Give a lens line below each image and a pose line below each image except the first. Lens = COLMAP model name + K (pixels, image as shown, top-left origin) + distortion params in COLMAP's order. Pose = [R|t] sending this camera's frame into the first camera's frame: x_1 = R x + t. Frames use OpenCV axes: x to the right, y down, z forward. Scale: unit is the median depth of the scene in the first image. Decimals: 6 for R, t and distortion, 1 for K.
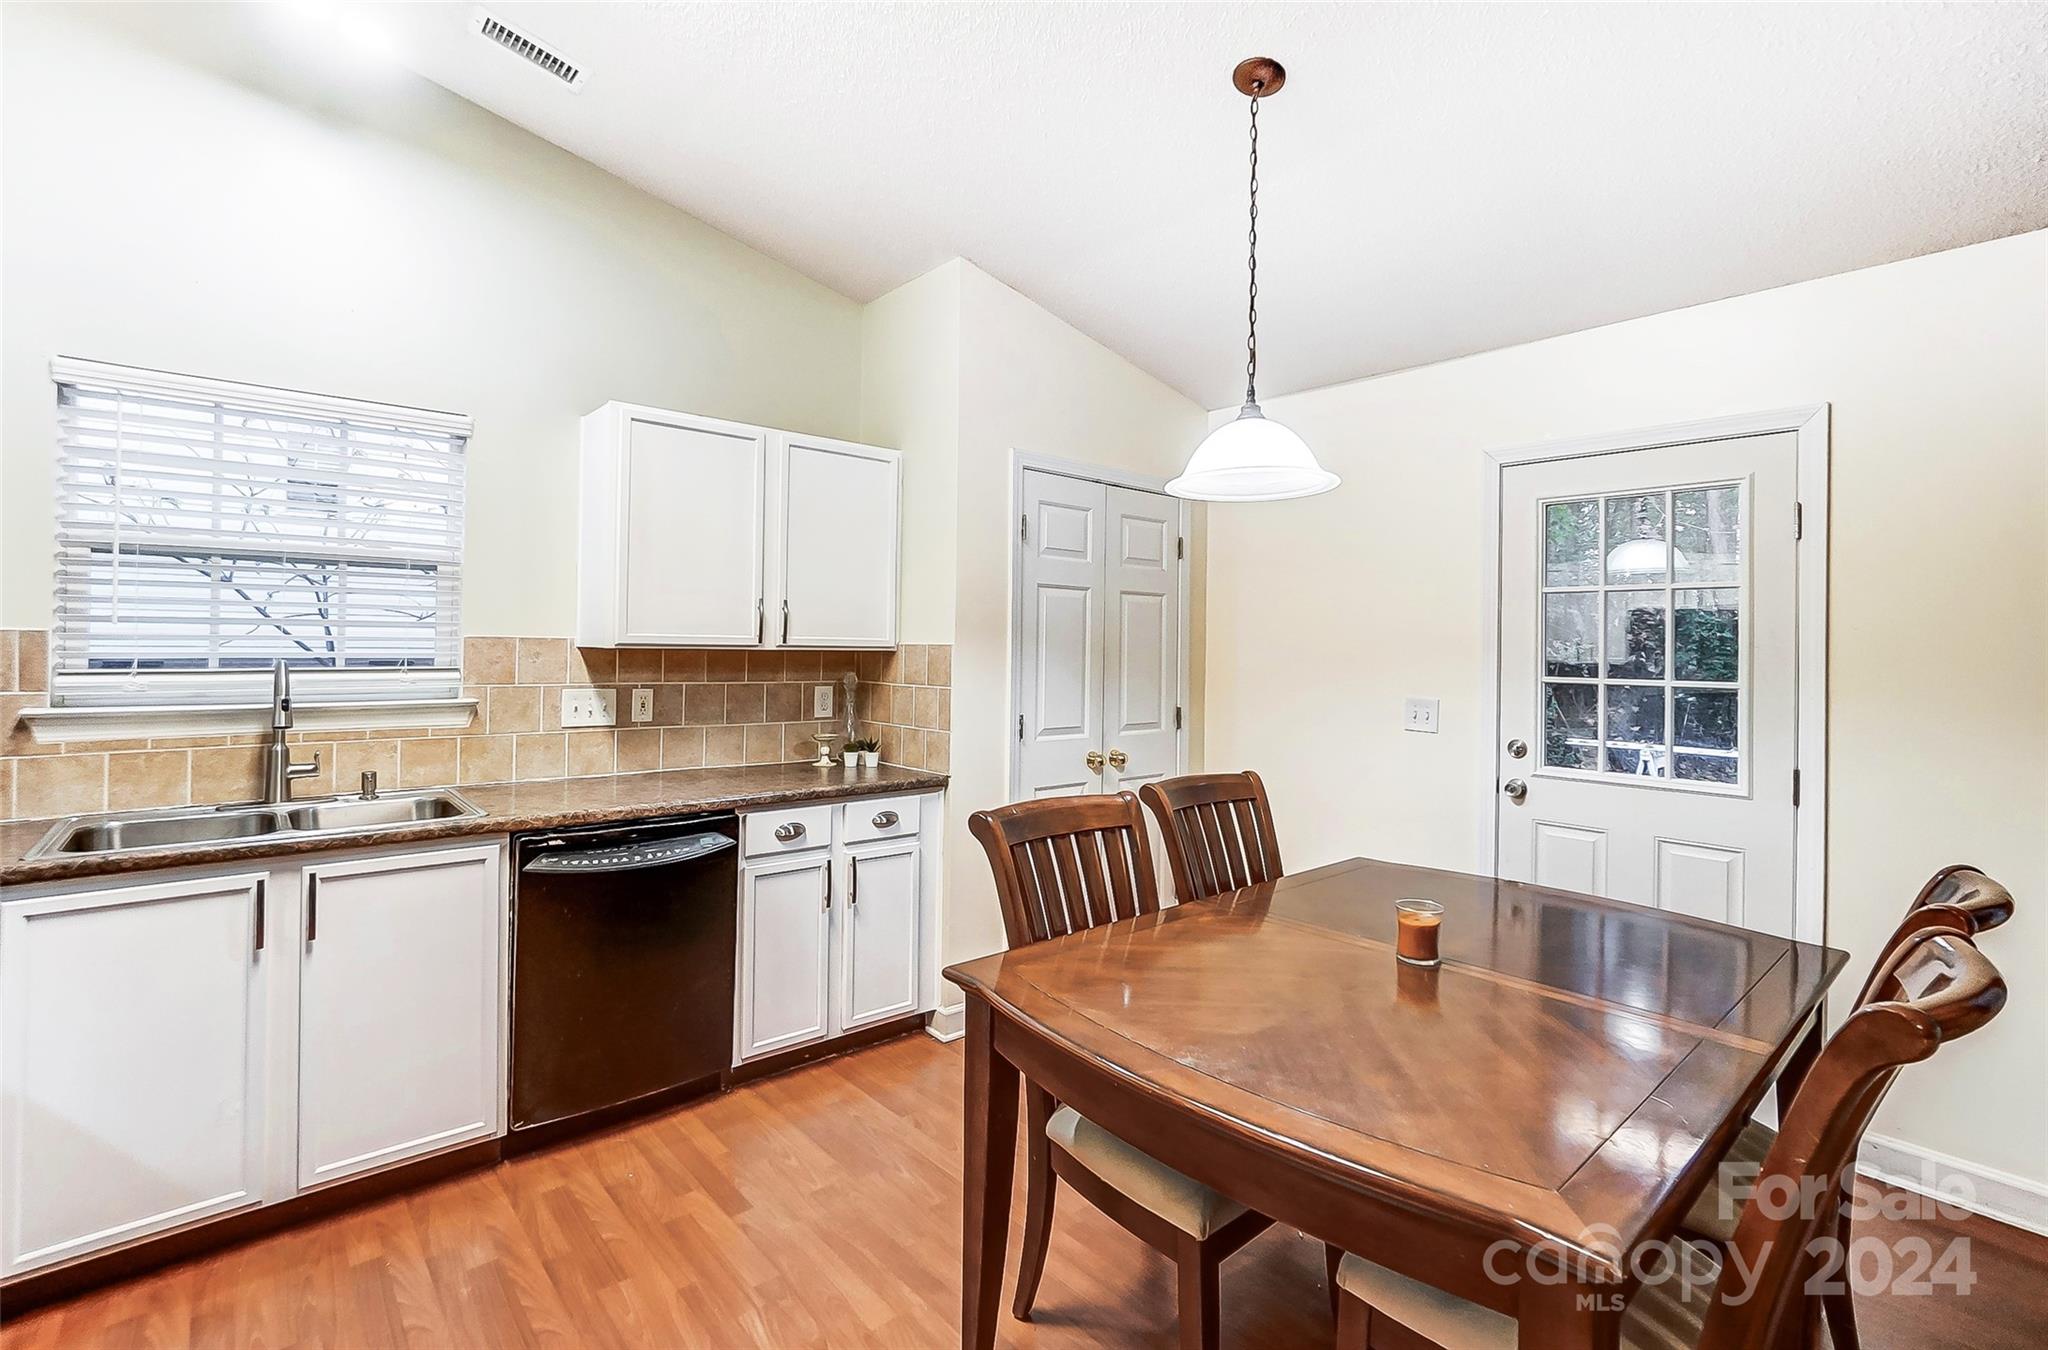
lens RADIAL K [[939.1, 0, 1027.4], [0, 939.1, 635.1], [0, 0, 1]] dist [-0.005675, 0.000733]
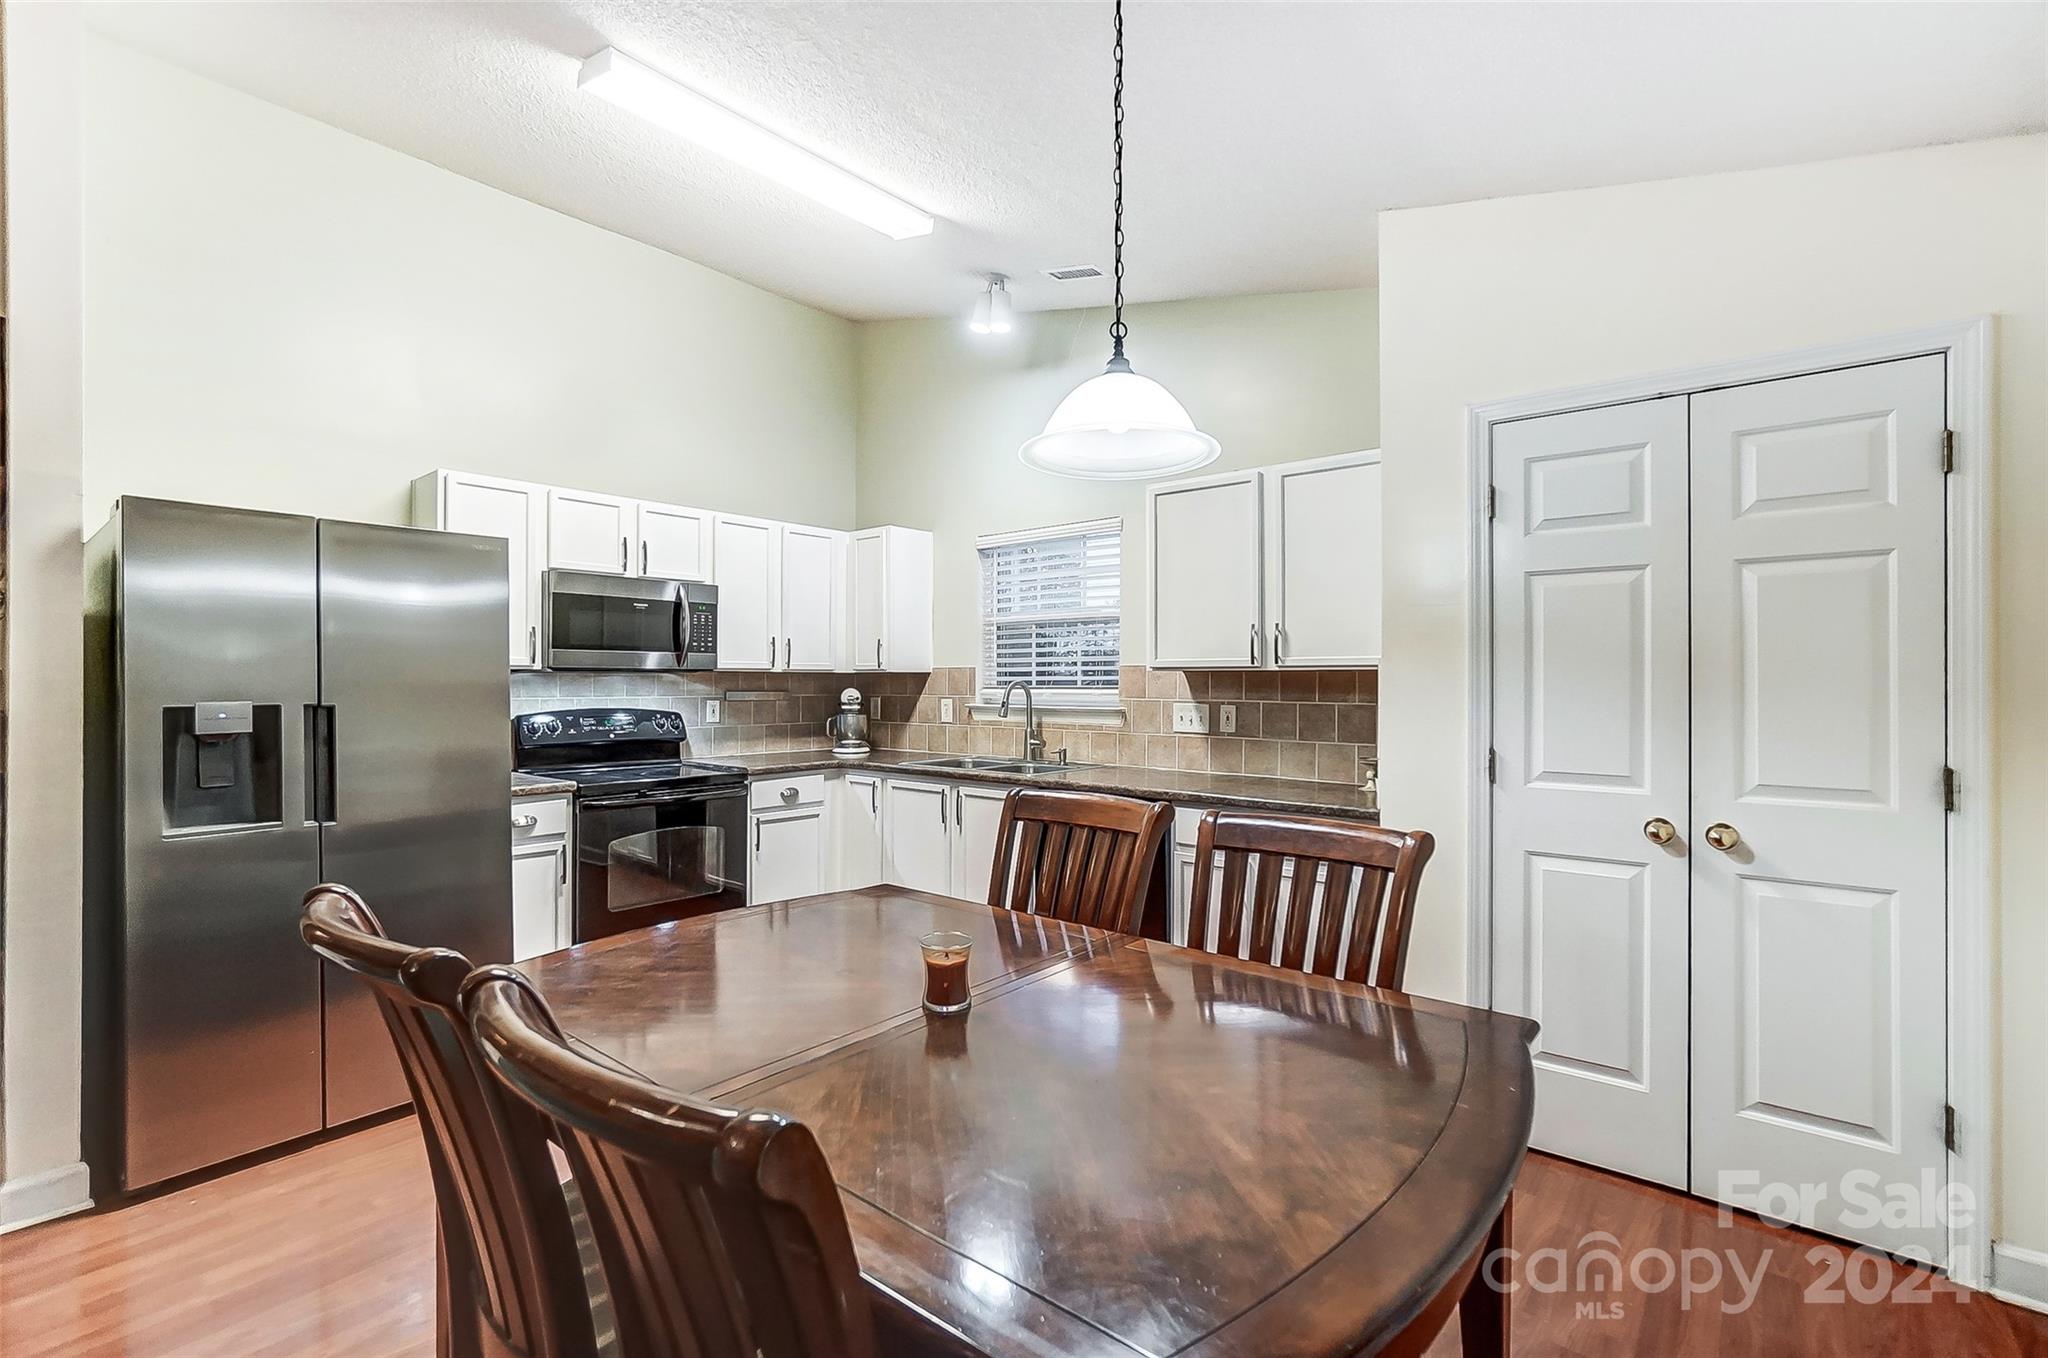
lens RADIAL K [[917.1, 0, 1024.0], [0, 917.1, 679.0], [0, 0, 1]] dist [-0.021066, -0.000005]
pose [[0.156261, -0.015830, -0.987589, 0.809648], [0.010613, 0.999841, -0.014347, 0.042266], [0.987659, -0.008239, 0.156404, 0.620204]]
